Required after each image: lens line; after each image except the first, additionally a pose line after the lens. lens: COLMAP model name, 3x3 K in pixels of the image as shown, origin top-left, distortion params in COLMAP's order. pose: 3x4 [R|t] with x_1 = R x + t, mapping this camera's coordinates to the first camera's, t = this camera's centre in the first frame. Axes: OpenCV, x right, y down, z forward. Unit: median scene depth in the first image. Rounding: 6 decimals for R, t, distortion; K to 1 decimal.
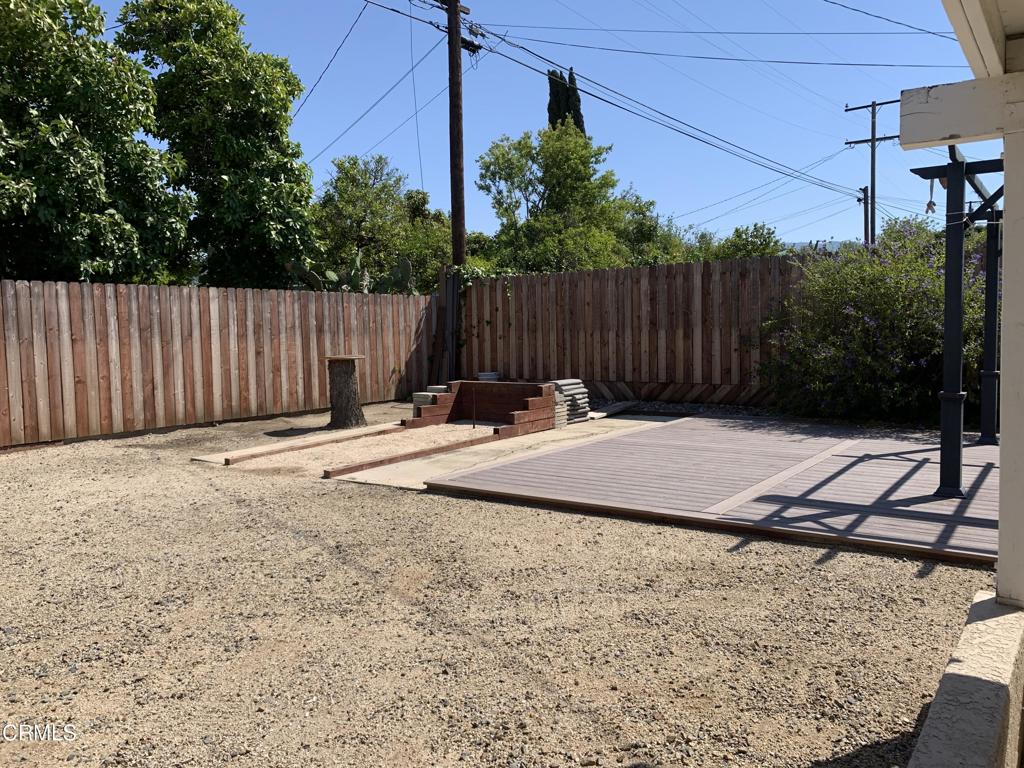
lens RADIAL K [[777.2, 0, 509.5], [0, 777.2, 367.4], [0, 0, 1]] dist [0.028488, -0.040902]
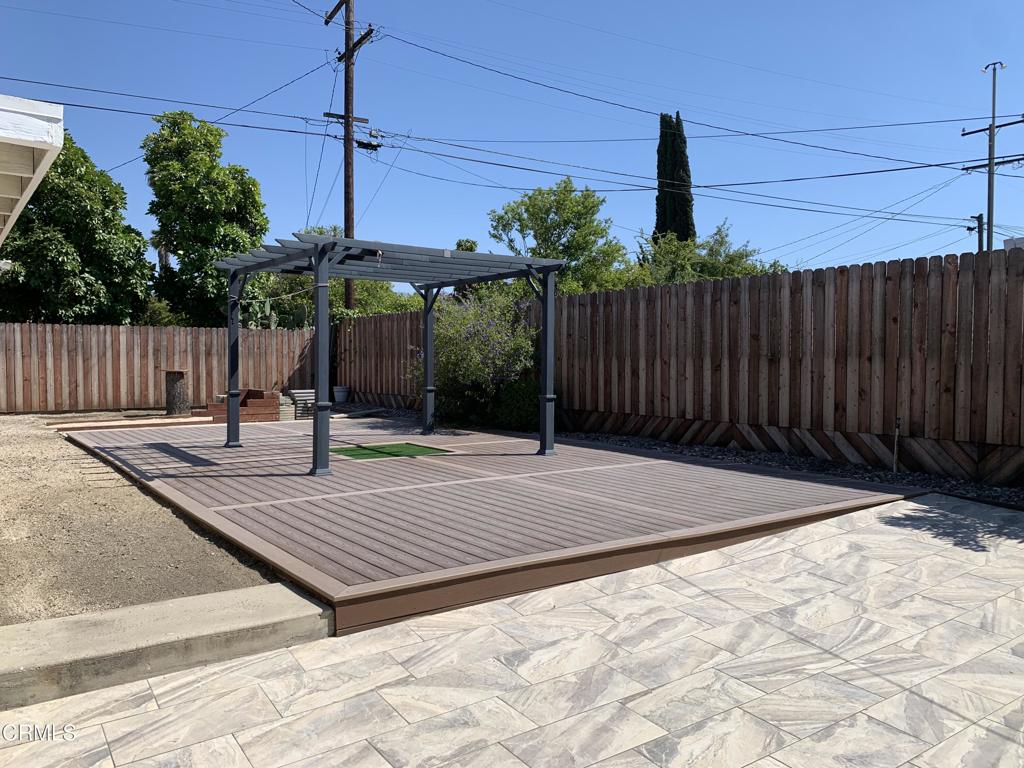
lens RADIAL K [[777.2, 0, 510.4], [0, 777.2, 379.0], [0, 0, 1]] dist [0.028488, -0.040902]
pose [[0.951254, 0.029553, -0.306989, 0.834095], [-0.035139, 0.999302, -0.012686, 0.000363], [0.306399, 0.022855, 0.951629, -0.273971]]
